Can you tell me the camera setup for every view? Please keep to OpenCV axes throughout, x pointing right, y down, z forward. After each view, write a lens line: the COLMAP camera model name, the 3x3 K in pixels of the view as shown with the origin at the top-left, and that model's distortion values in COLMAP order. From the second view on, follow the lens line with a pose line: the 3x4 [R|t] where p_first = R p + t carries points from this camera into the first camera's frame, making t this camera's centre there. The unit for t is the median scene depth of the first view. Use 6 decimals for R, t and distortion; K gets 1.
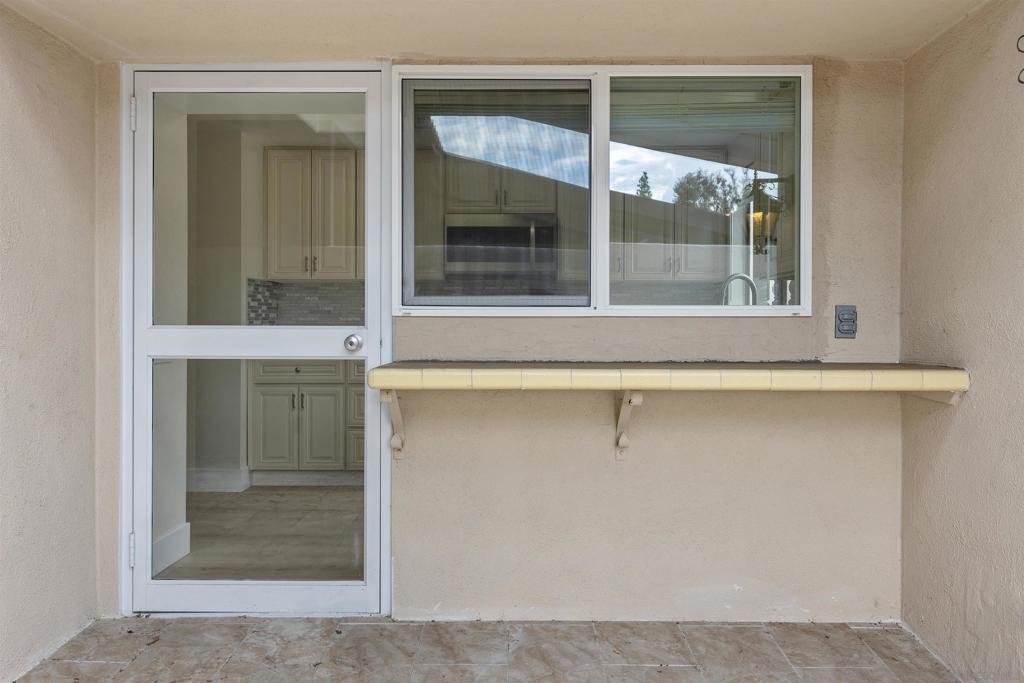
lens RADIAL K [[760.1, 0, 512.0], [0, 760.1, 341.5], [0, 0, 1]] dist [-0.001612, -0.000590]
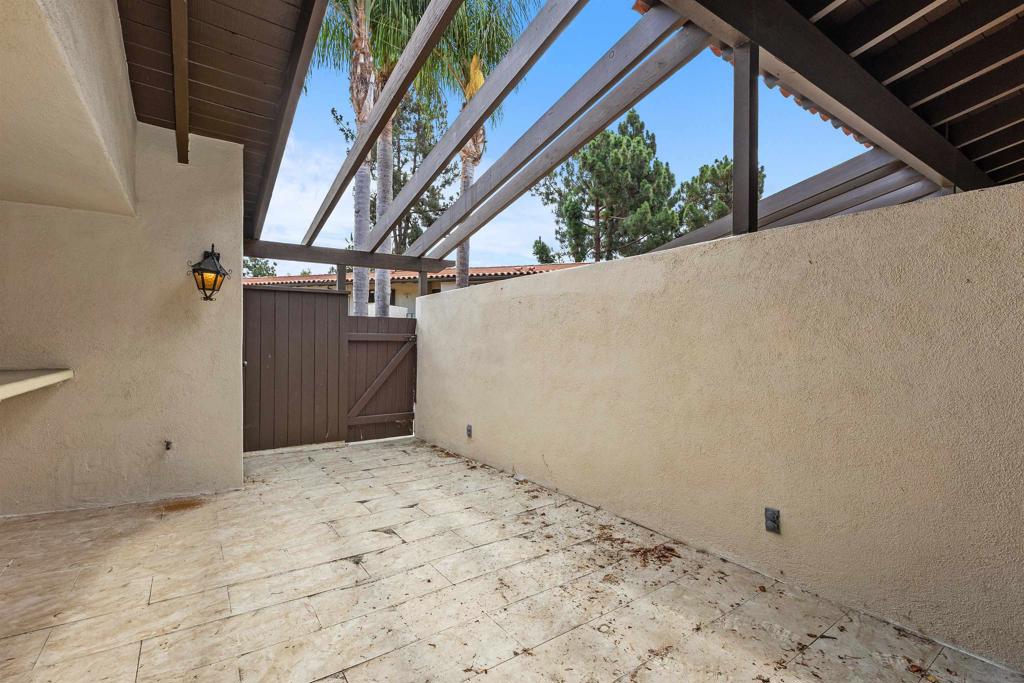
lens RADIAL K [[458.4, 0, 517.0], [0, 458.4, 341.1], [0, 0, 1]] dist [-0.000831, -0.000270]
pose [[-0.584940, -0.005048, 0.811061, -1.067824], [0.000959, 0.999976, 0.006916, -0.046348], [-0.811076, 0.004823, -0.584921, 0.611615]]
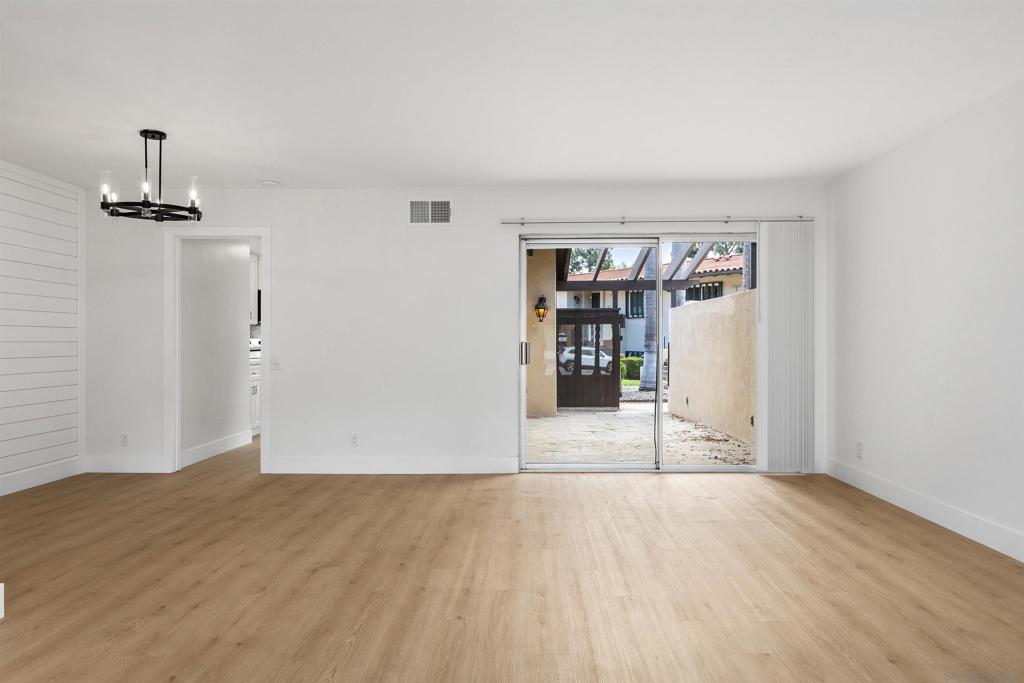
lens RADIAL K [[667.9, 0, 512.0], [0, 667.9, 341.5], [0, 0, 1]] dist [-0.005160, -0.002788]
pose [[0.015400, -0.001556, 0.999880, -3.369379], [0.011457, 0.999933, 0.001379, -0.045713], [-0.999816, 0.011434, 0.015417, 0.671732]]
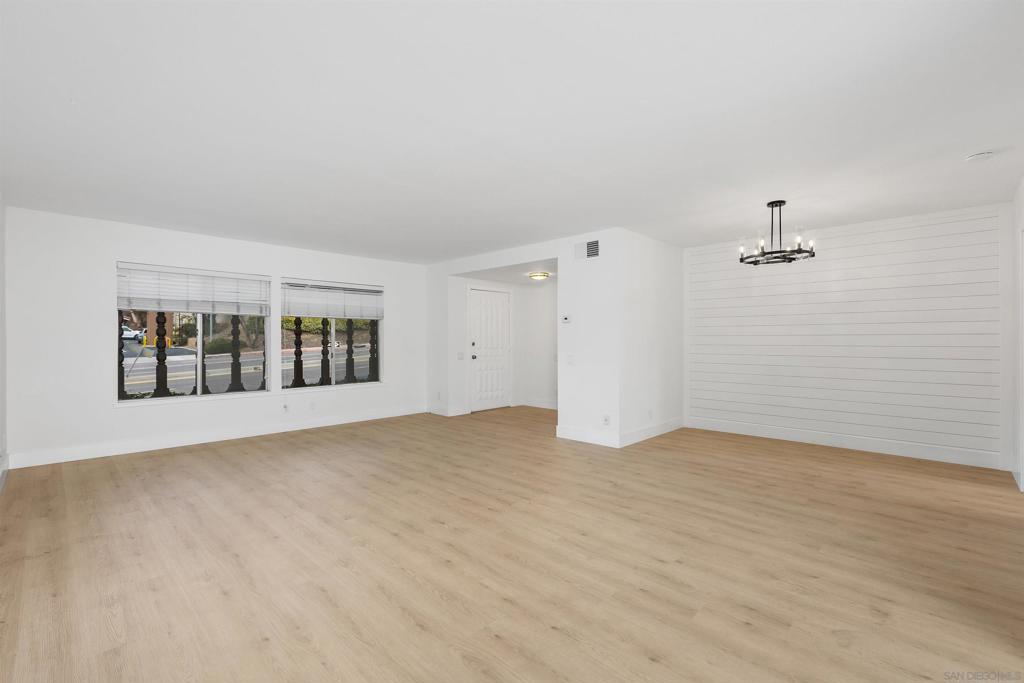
lens RADIAL K [[452.1, 0, 515.8], [0, 452.1, 334.4], [0, 0, 1]] dist [-0.001471, 0.000032]
pose [[0.729518, -0.012084, -0.683855, -1.457173], [-0.003165, 0.999774, -0.021043, -0.061831], [0.683955, 0.017516, 0.729314, -0.164628]]
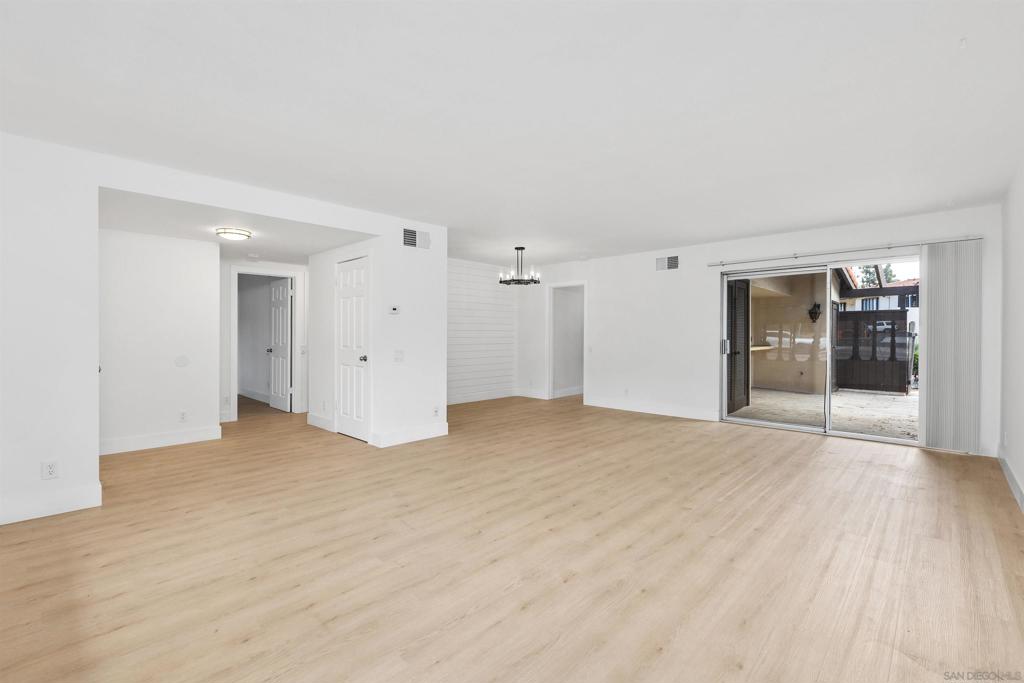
lens RADIAL K [[448.2, 0, 509.5], [0, 448.2, 335.7], [0, 0, 1]] dist [-0.004405, -0.000860]
pose [[0.684098, -0.005766, 0.729367, -3.622280], [0.007912, 0.999969, 0.000485, -0.069602], [-0.729347, 0.005439, 0.684122, -0.074615]]
